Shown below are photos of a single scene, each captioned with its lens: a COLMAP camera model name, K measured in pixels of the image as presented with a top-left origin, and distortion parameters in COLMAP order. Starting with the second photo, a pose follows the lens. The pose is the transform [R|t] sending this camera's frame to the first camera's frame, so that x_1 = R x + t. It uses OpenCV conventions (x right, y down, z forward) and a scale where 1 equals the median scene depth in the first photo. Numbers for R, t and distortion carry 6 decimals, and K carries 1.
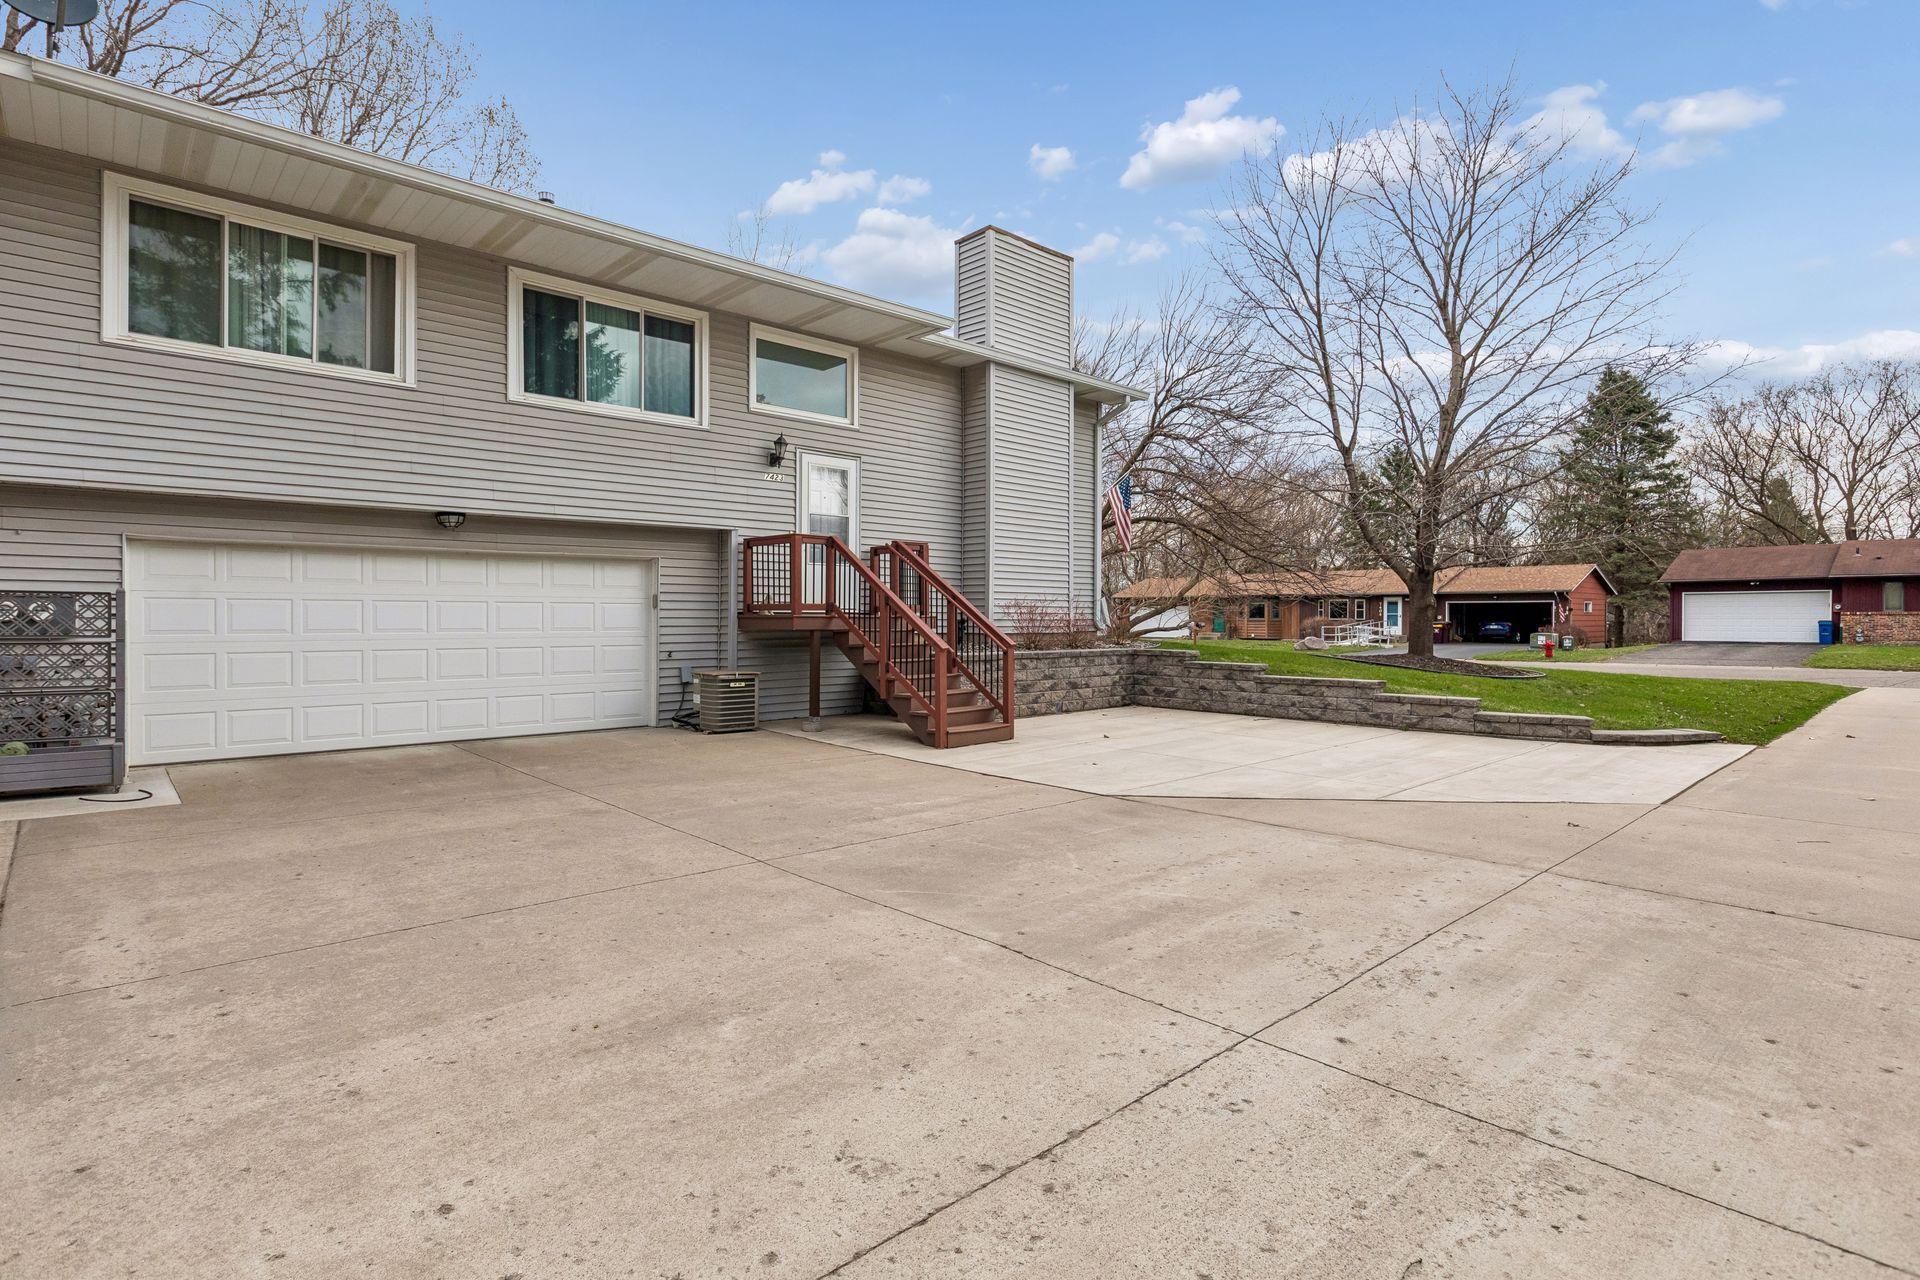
lens RADIAL K [[951.7, 0, 948.4], [0, 951.7, 618.0], [0, 0, 1]] dist [-0.001821, -0.000138]
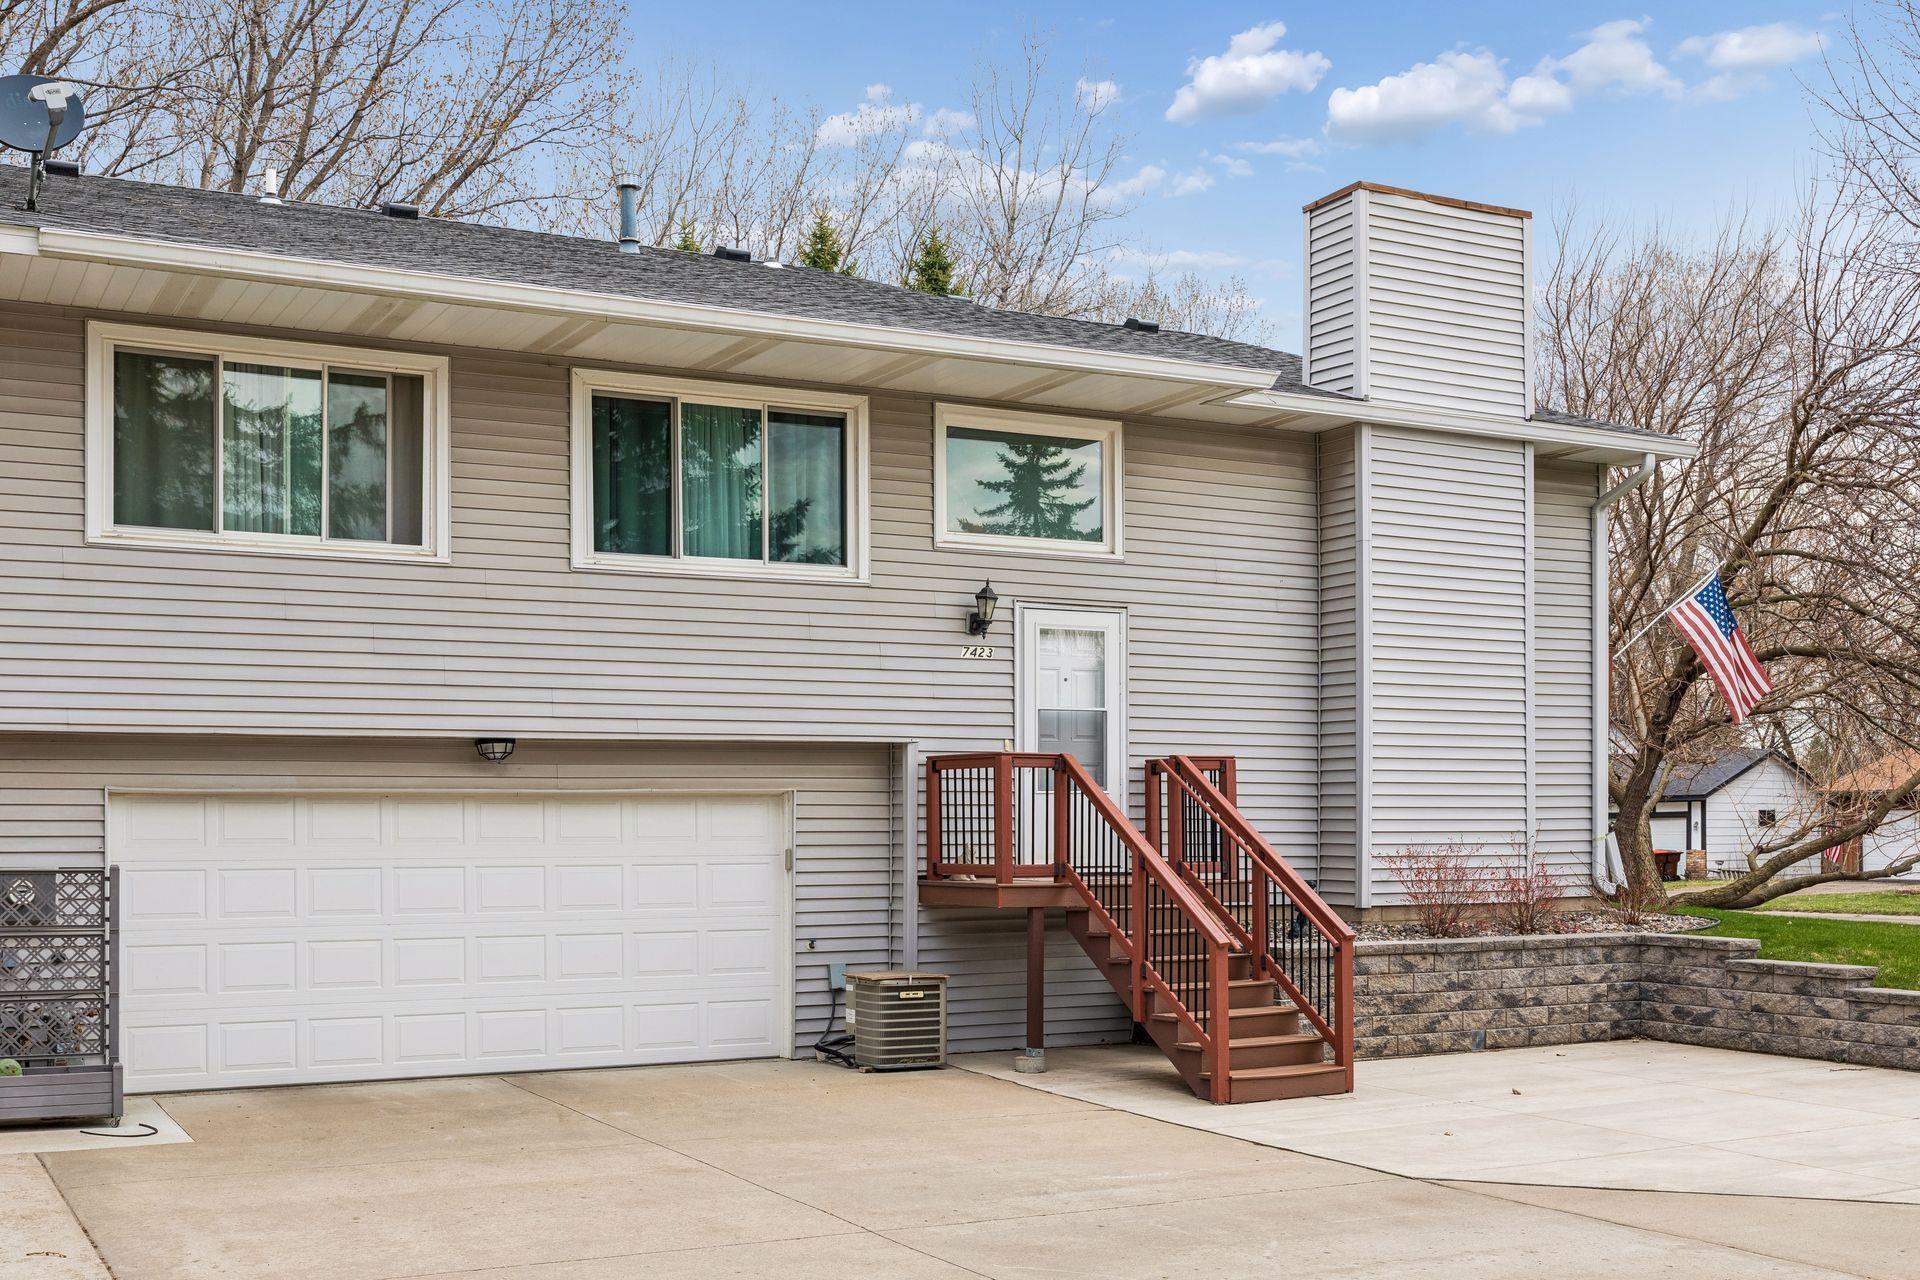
lens RADIAL K [[2105.8, 0, 958.4], [0, 2105.8, 827.5], [0, 0, 1]] dist [-0.019189, 0.014487]
pose [[0.968356, -0.005022, -0.249522, 0.152729], [0.005117, 0.999987, -0.000267, -0.039004], [0.249520, -0.001019, 0.968369, -0.331679]]
